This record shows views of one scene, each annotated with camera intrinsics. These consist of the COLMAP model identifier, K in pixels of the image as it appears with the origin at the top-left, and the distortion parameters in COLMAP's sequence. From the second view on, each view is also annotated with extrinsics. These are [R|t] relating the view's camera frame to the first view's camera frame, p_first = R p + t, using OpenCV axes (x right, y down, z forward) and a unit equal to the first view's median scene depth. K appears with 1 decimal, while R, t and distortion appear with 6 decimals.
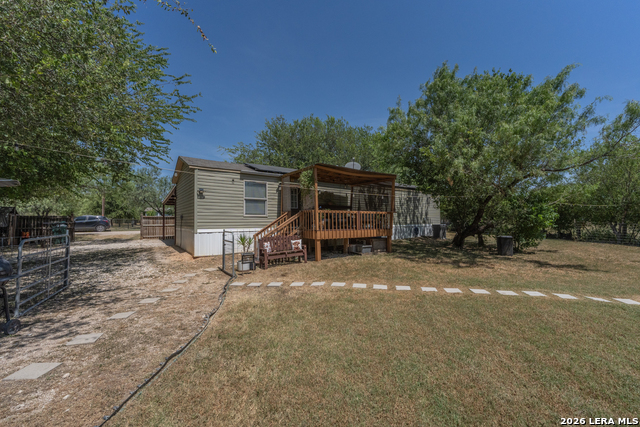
lens RADIAL K [[256.1, 0, 320.4], [0, 256.1, 214.5], [0, 0, 1]] dist [0.001534, -0.000105]
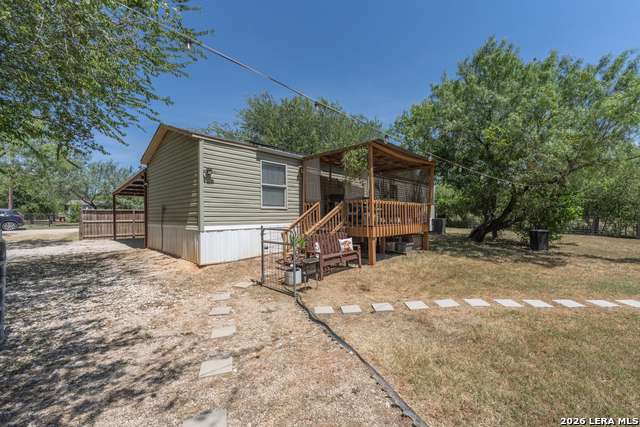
lens RADIAL K [[256.1, 0, 321.6], [0, 256.1, 214.3], [0, 0, 1]] dist [0.001534, -0.000105]
pose [[0.981277, 0.000090, 0.192600, -0.270928], [-0.003324, 0.999859, 0.016467, 0.011757], [-0.192571, -0.016799, 0.981139, 0.223488]]
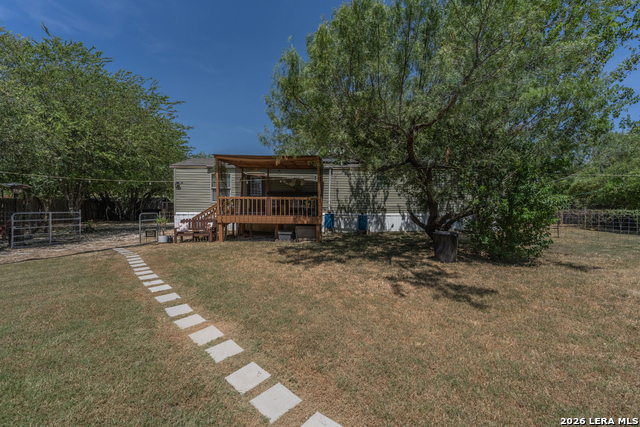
lens RADIAL K [[256.1, 0, 316.9], [0, 256.1, 212.5], [0, 0, 1]] dist [0.001534, -0.000105]
pose [[0.827910, 0.022841, -0.560396, 0.834141], [0.002998, 0.998976, 0.045146, 0.001056], [0.560853, -0.039057, 0.826994, 0.259794]]
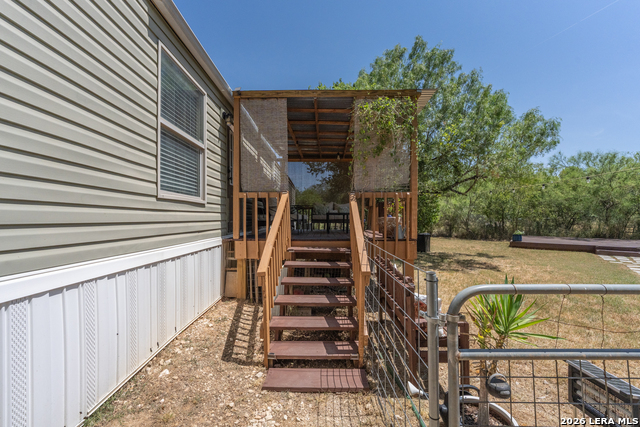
lens RADIAL K [[256.1, 0, 318.7], [0, 256.1, 216.4], [0, 0, 1]] dist [0.001534, -0.000105]
pose [[0.591459, 0.011861, 0.806248, -0.404417], [-0.023480, 0.999721, 0.002517, 0.021143], [-0.805993, -0.020419, 0.591572, 0.745880]]
